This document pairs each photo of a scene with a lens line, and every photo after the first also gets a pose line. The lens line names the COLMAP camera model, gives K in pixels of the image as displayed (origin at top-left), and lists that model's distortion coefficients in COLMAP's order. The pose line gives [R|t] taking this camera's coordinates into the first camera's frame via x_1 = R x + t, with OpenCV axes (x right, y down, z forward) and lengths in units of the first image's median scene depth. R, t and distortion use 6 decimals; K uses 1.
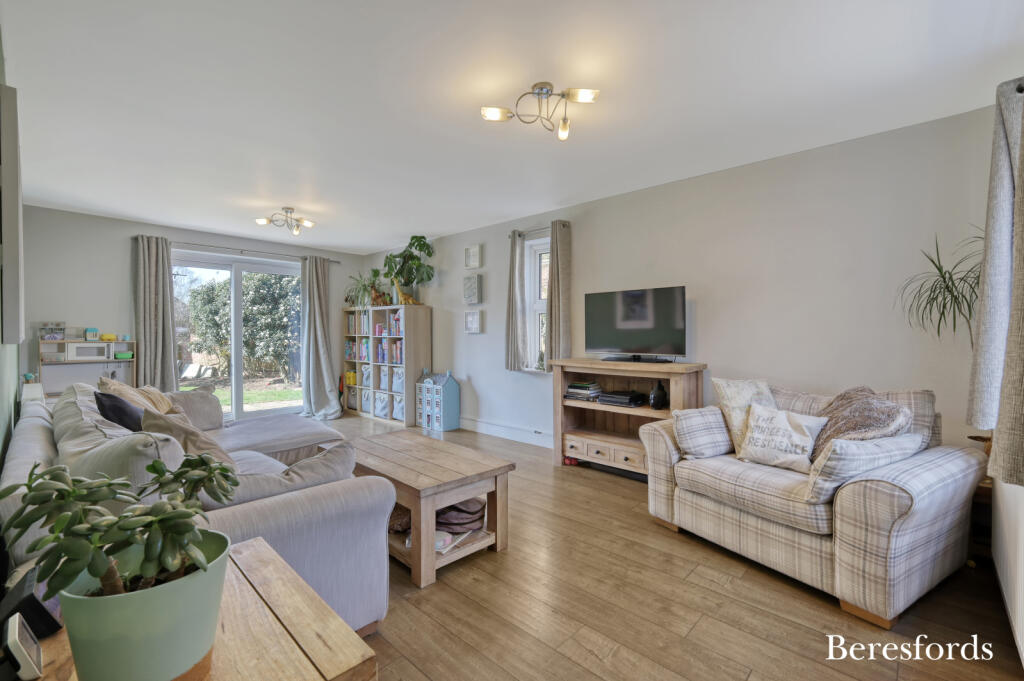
lens RADIAL K [[443.8, 0, 521.3], [0, 443.8, 337.0], [0, 0, 1]] dist [0.010990, -0.002347]
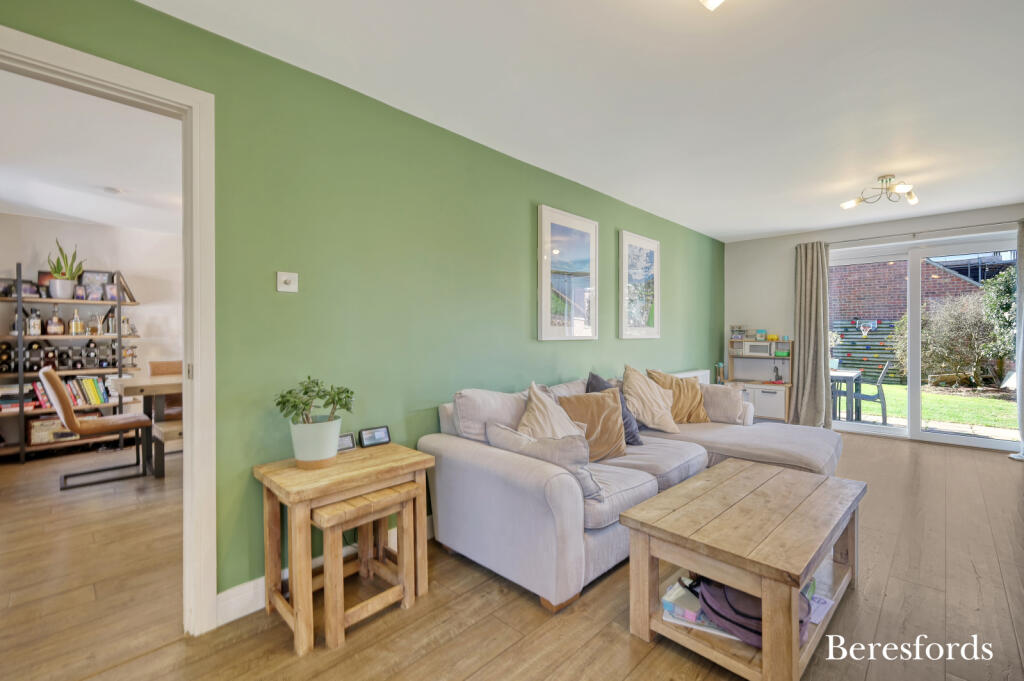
lens RADIAL K [[443.8, 0, 506.0], [0, 443.8, 336.6], [0, 0, 1]] dist [0.010990, -0.002347]
pose [[-0.024264, 0.009470, -0.999661, 0.125980], [-0.010030, 0.999902, 0.009716, -0.002670], [0.999655, 0.010262, -0.024166, 0.153207]]
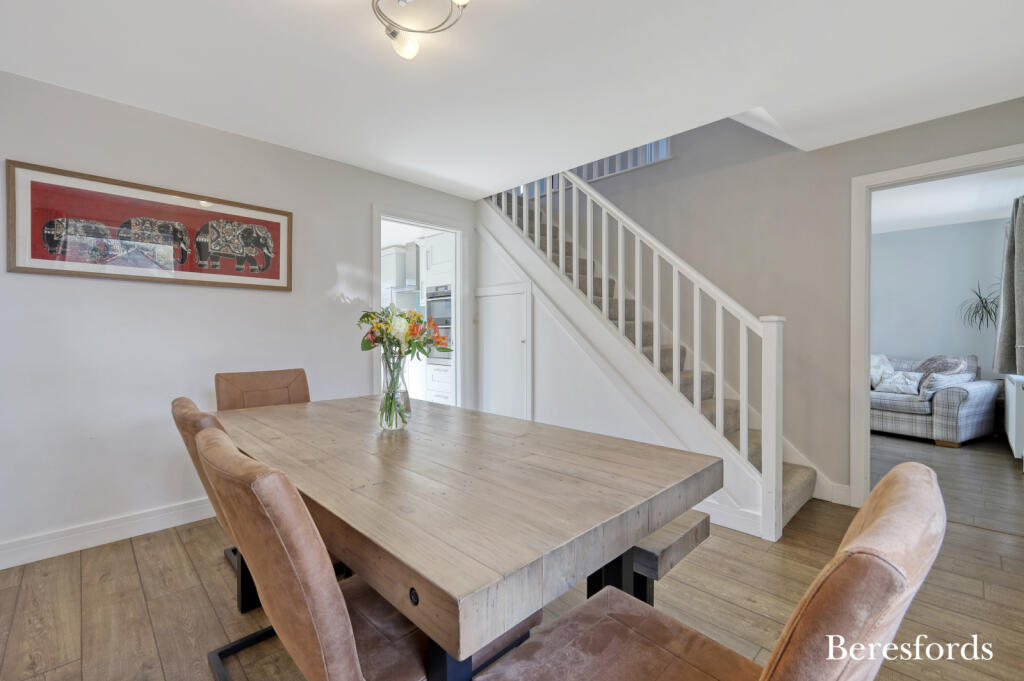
lens RADIAL K [[443.8, 0, 518.2], [0, 443.8, 336.1], [0, 0, 1]] dist [0.010990, -0.002347]
pose [[0.998700, 0.001196, -0.050955, -1.364223], [-0.001196, 0.999999, 0.000021, 0.036620], [0.050955, 0.000040, 0.998701, -1.469374]]
